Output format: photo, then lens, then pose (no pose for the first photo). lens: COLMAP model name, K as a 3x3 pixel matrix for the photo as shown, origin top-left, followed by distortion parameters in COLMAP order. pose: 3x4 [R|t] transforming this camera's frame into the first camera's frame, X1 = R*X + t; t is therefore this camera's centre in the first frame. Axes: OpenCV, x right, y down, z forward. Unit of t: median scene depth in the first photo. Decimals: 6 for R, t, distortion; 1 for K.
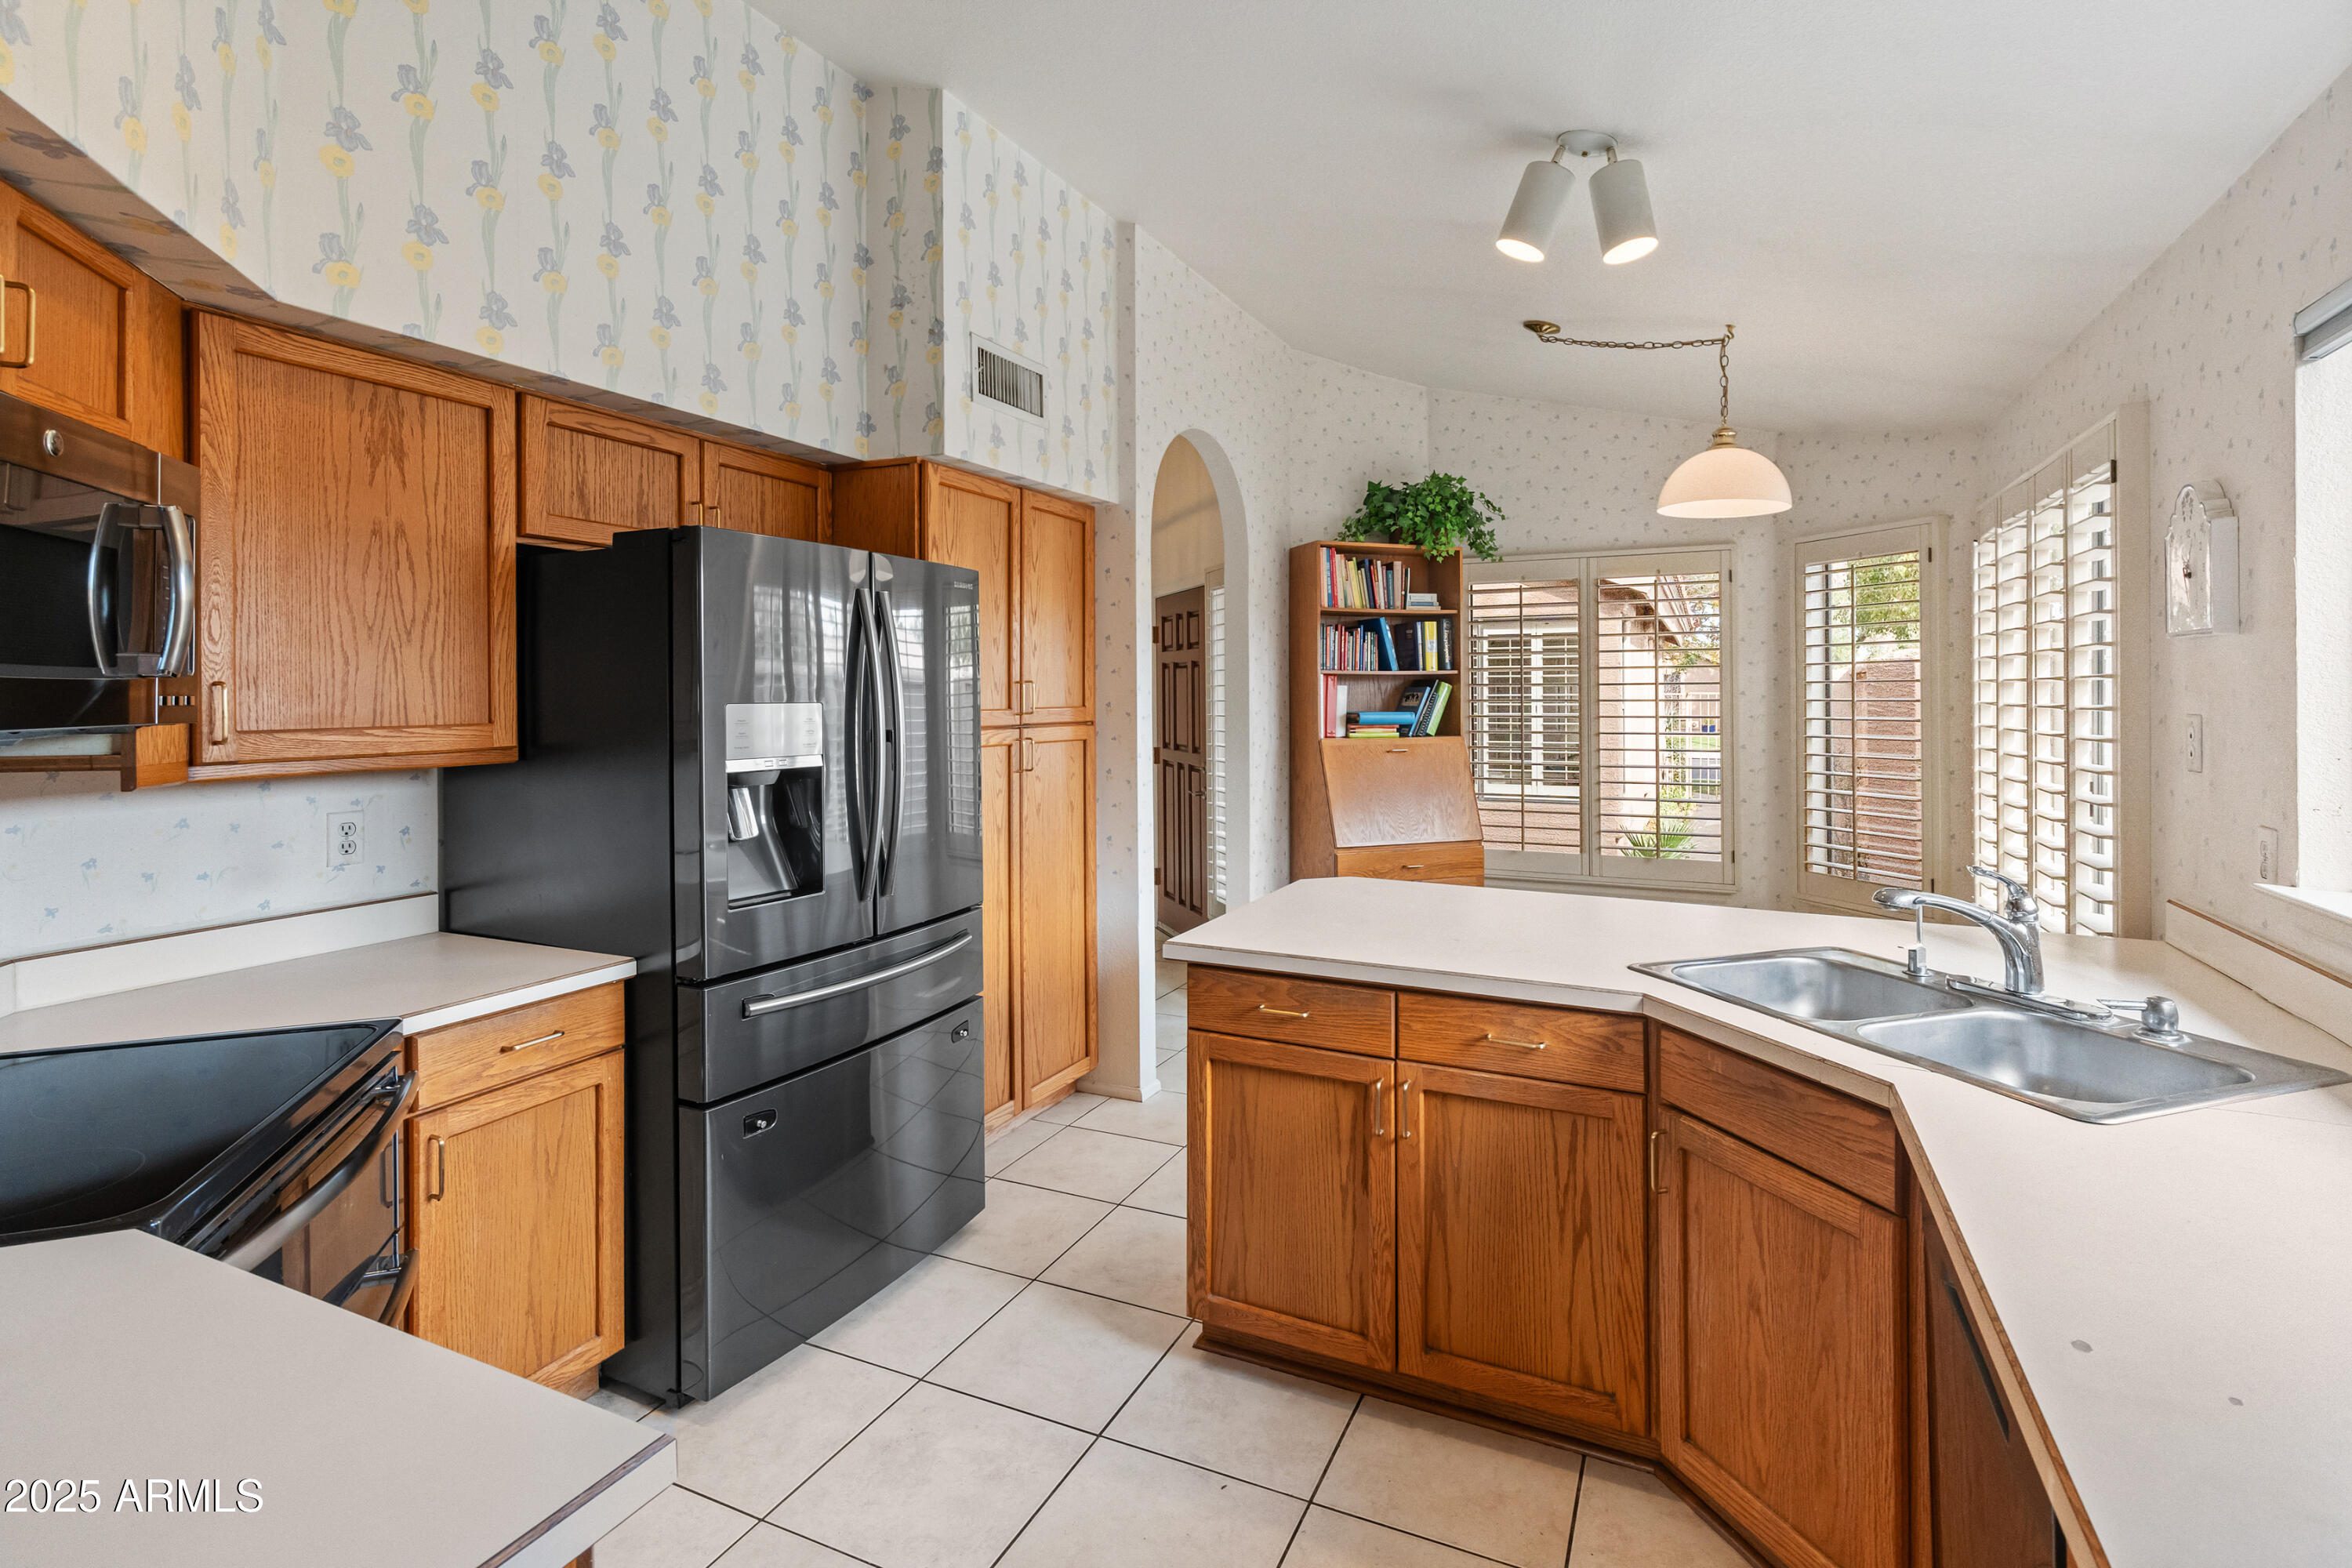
lens RADIAL K [[1088.7, 0, 1182.0], [0, 1088.7, 691.5], [0, 0, 1]] dist [-0.001950, -0.000851]
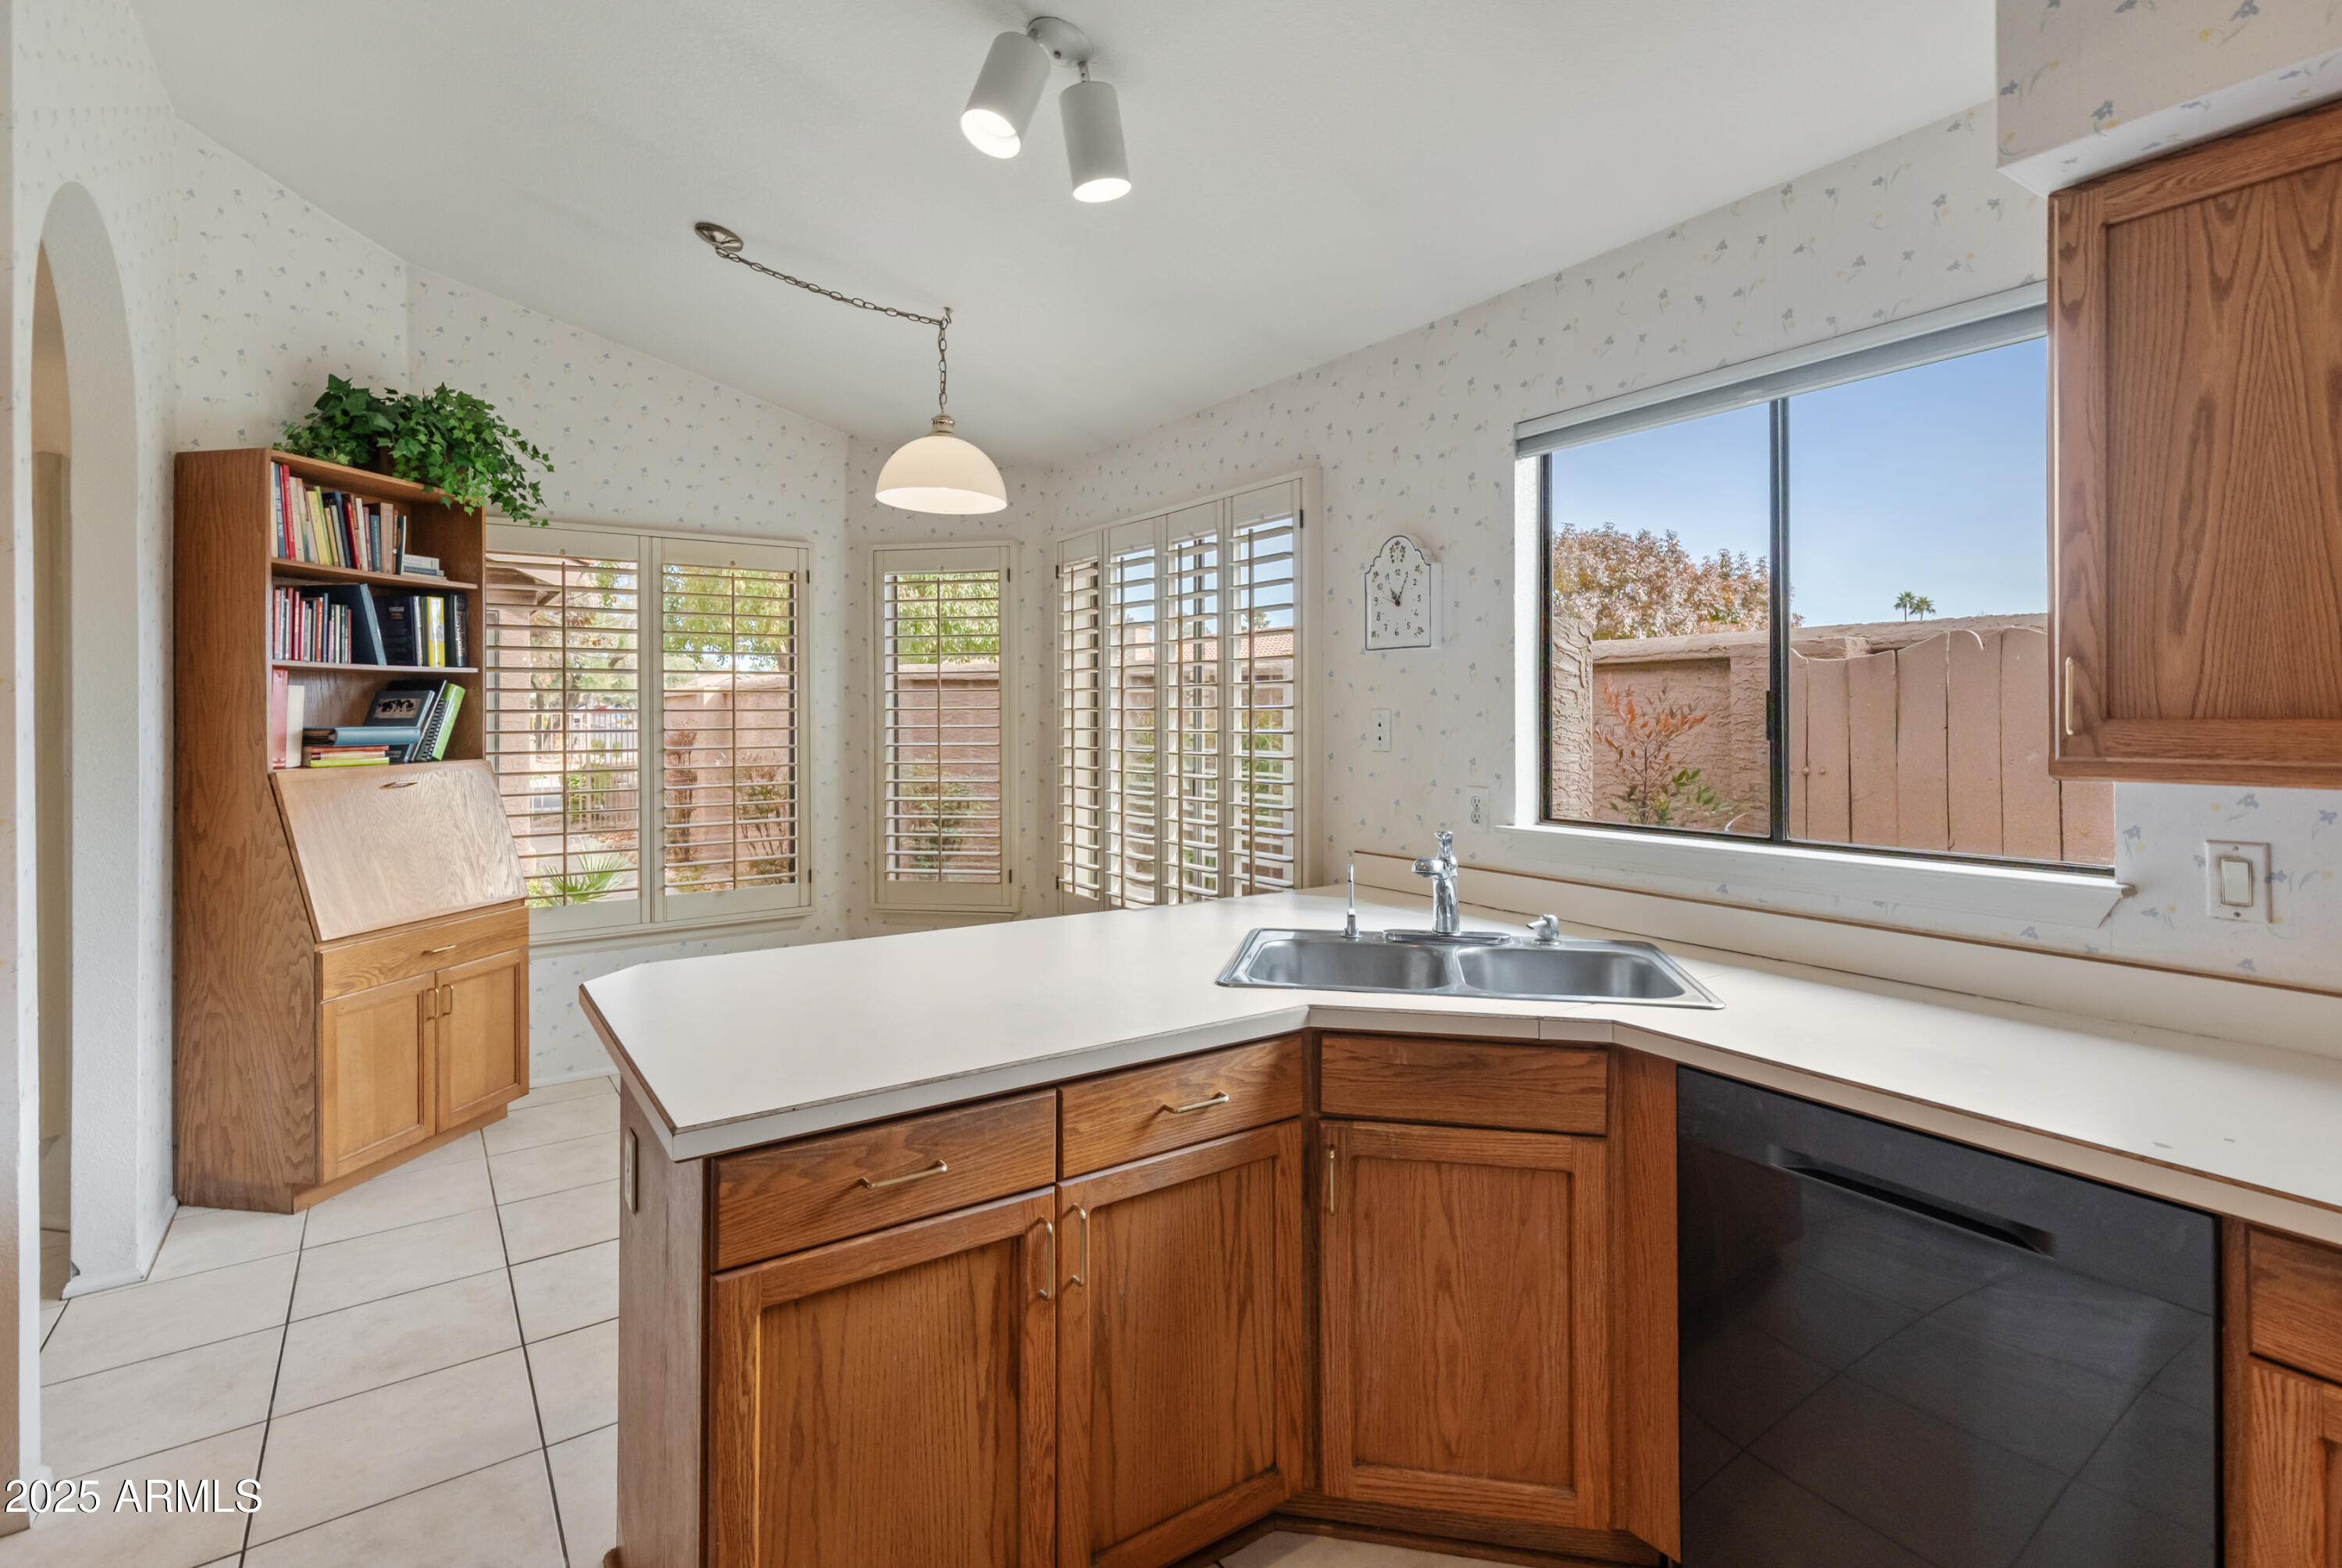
lens RADIAL K [[1122.2, 0, 1174.8], [0, 1122.2, 710.4], [0, 0, 1]] dist [0.005628, -0.000286]
pose [[0.495266, 0.003043, 0.868736, -0.176523], [0.000723, 0.999992, -0.003915, 0.012667], [-0.868741, 0.002567, 0.495260, 0.243475]]
